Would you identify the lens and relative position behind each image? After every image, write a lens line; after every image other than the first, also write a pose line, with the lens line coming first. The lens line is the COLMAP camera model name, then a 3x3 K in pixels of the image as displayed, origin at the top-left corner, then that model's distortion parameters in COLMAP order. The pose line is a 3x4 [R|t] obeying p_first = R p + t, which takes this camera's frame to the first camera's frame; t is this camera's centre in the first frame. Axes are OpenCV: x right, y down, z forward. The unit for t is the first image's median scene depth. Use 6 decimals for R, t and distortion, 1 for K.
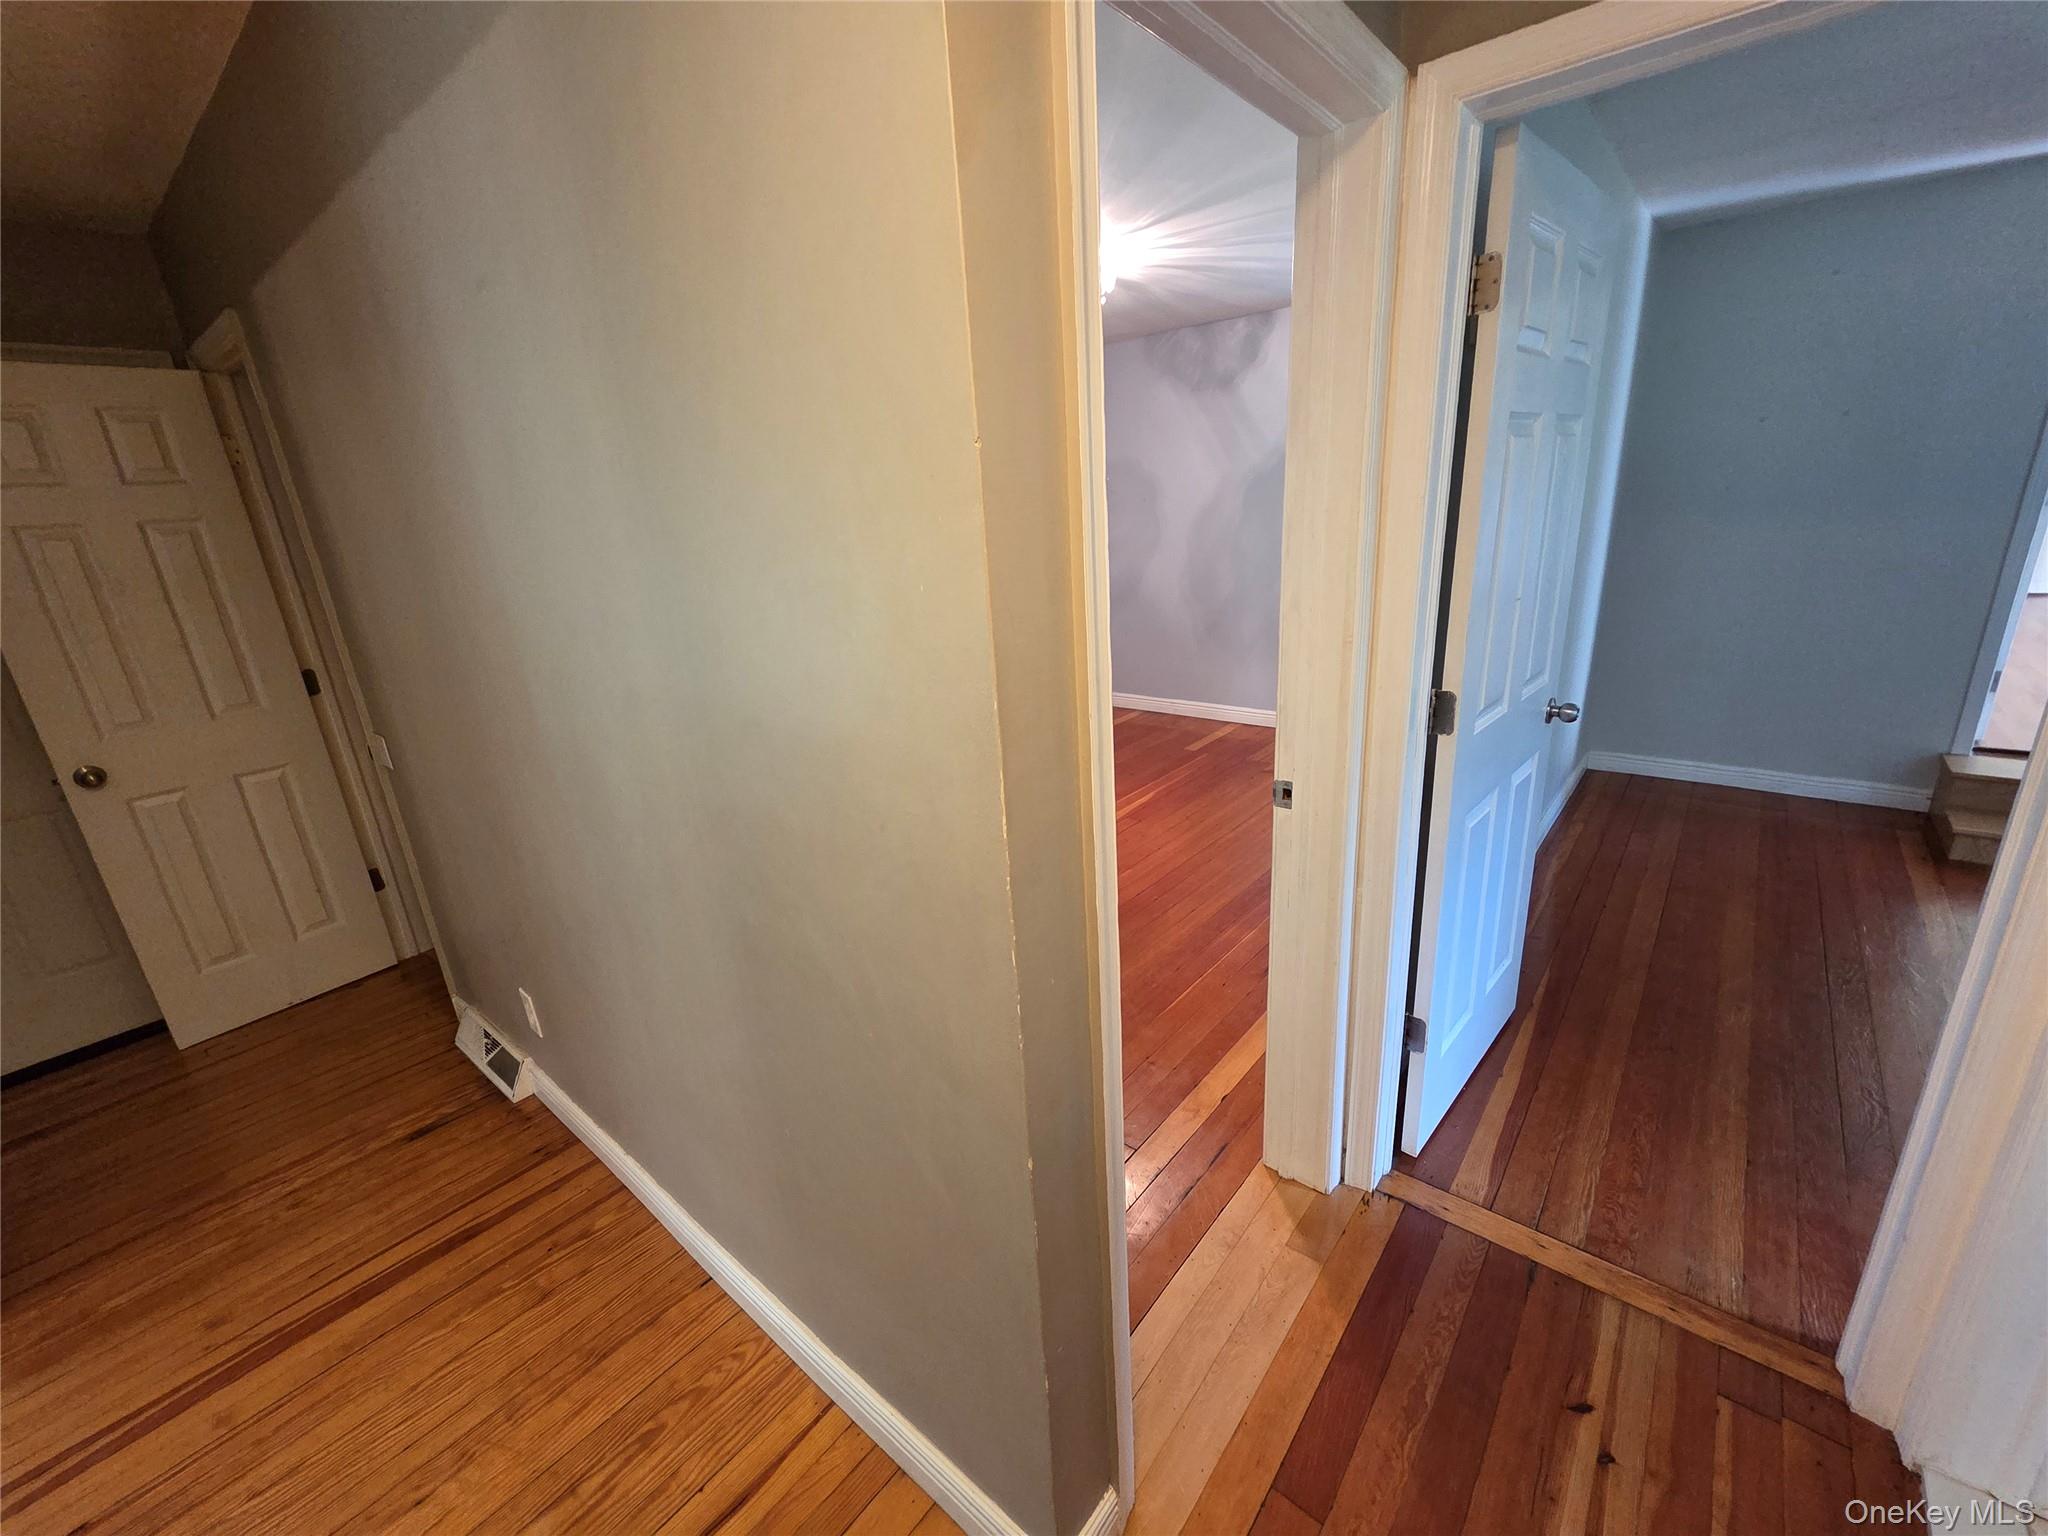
lens RADIAL K [[835.5, 0, 1022.8], [0, 835.5, 769.6], [0, 0, 1]] dist [0.008035, 0.000436]
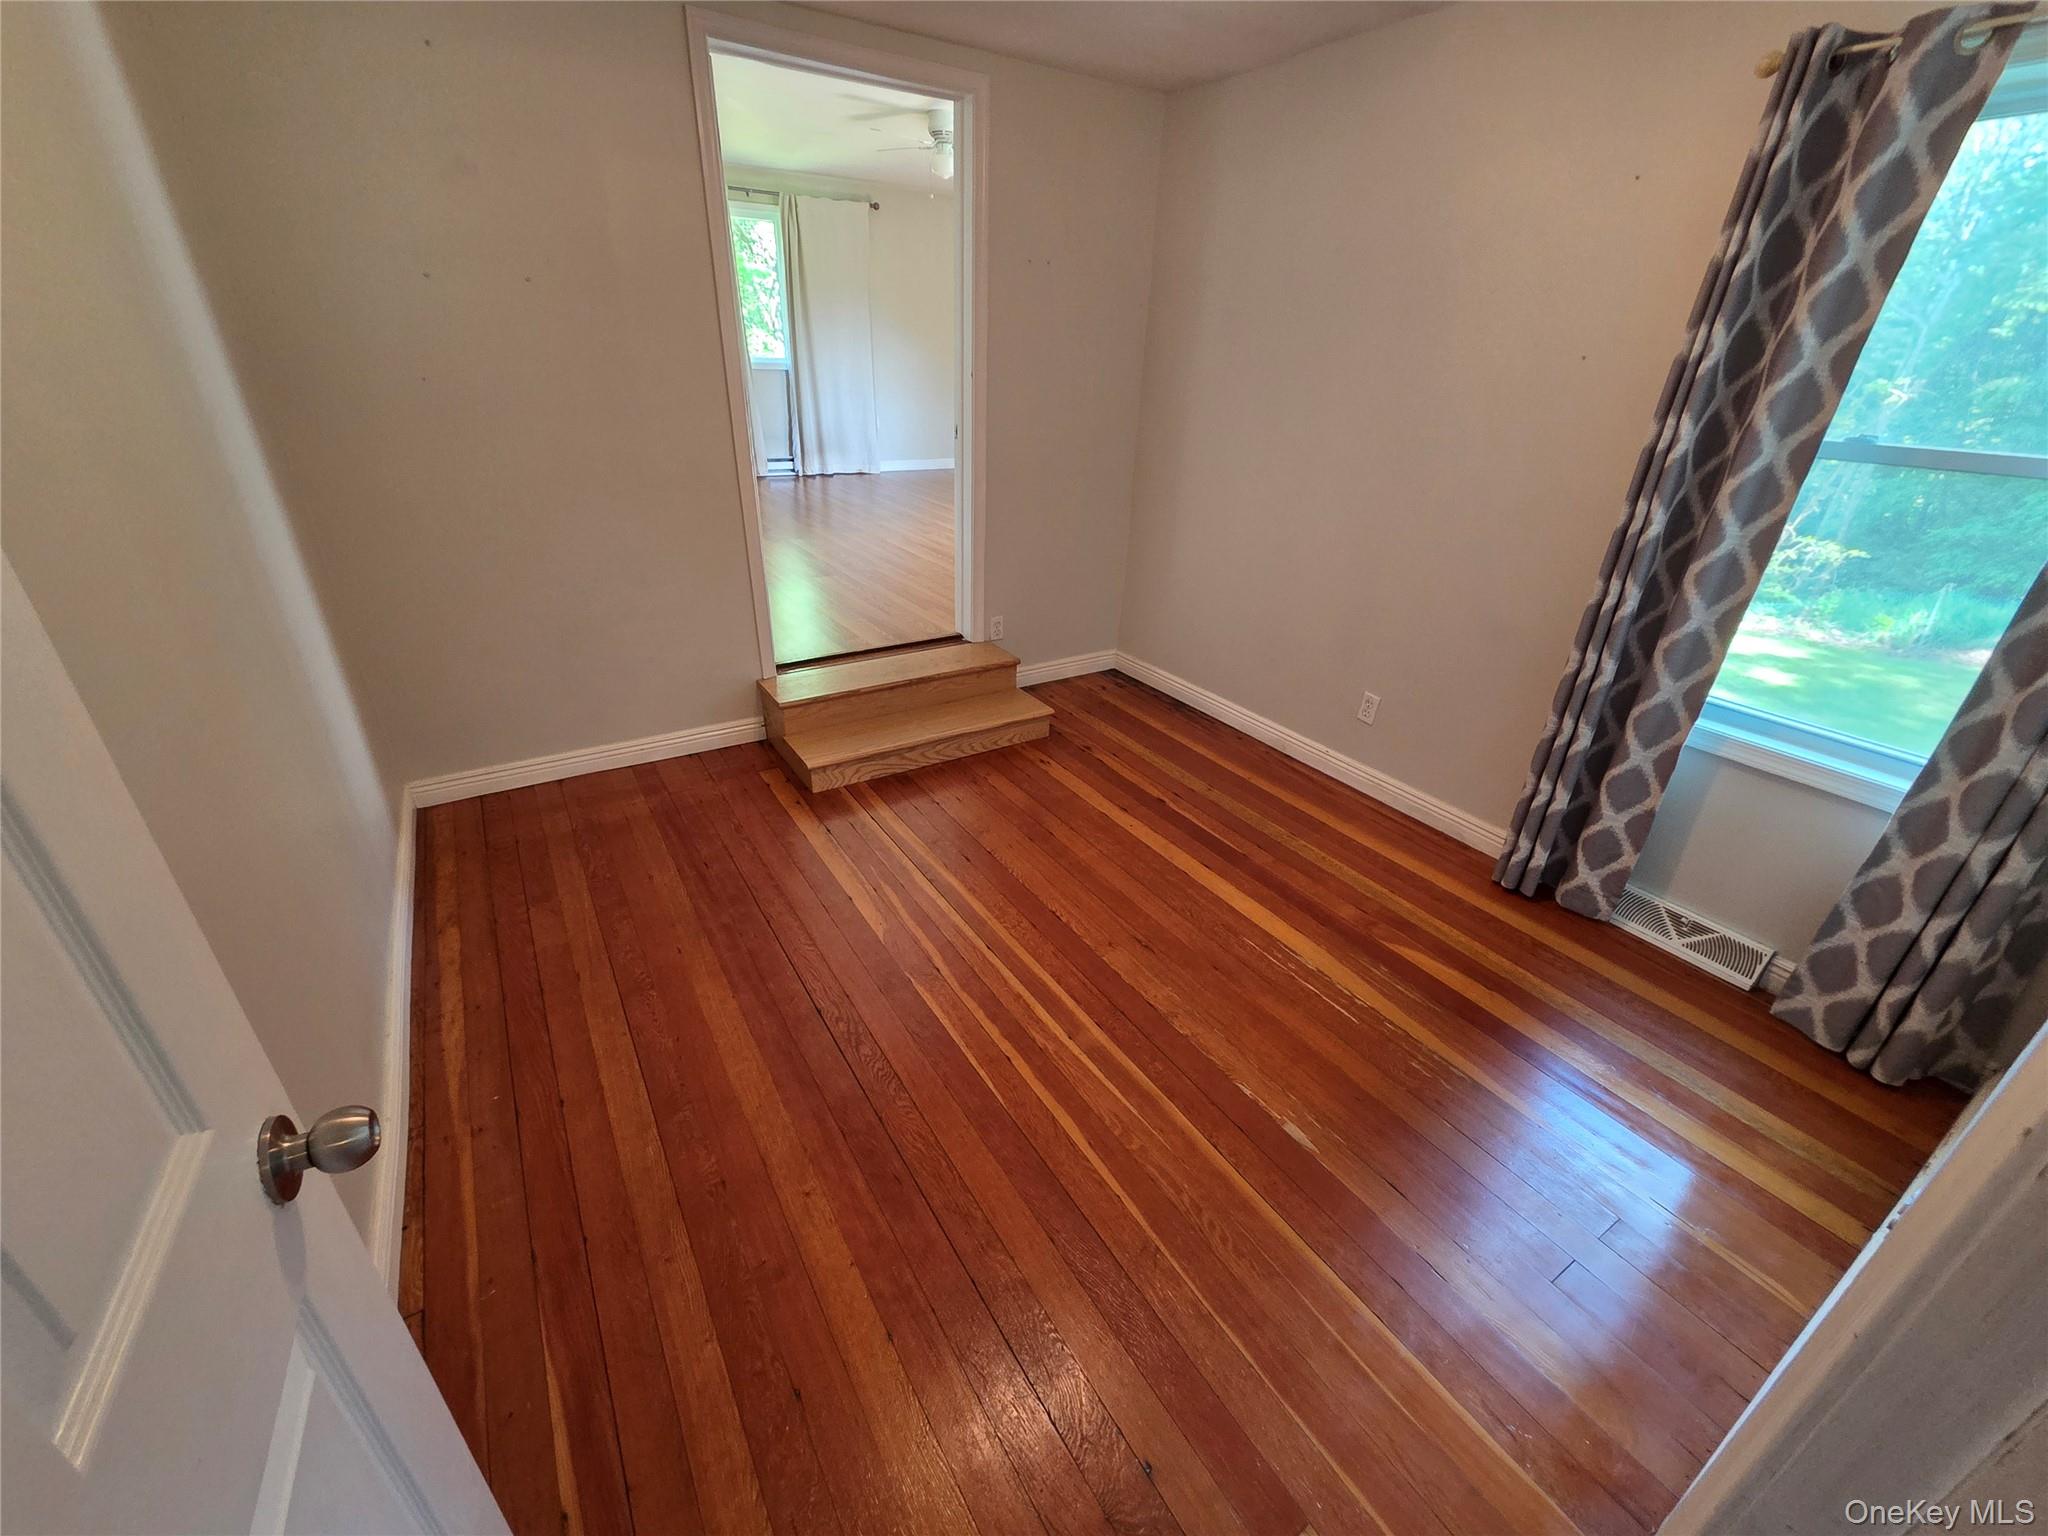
lens RADIAL K [[835.5, 0, 1025.6], [0, 835.5, 772.4], [0, 0, 1]] dist [0.008035, 0.000436]
pose [[0.302717, -0.391209, 0.869091, 0.311889], [0.257734, 0.911502, 0.320527, -0.146218], [-0.917571, 0.126965, 0.376755, 0.373287]]
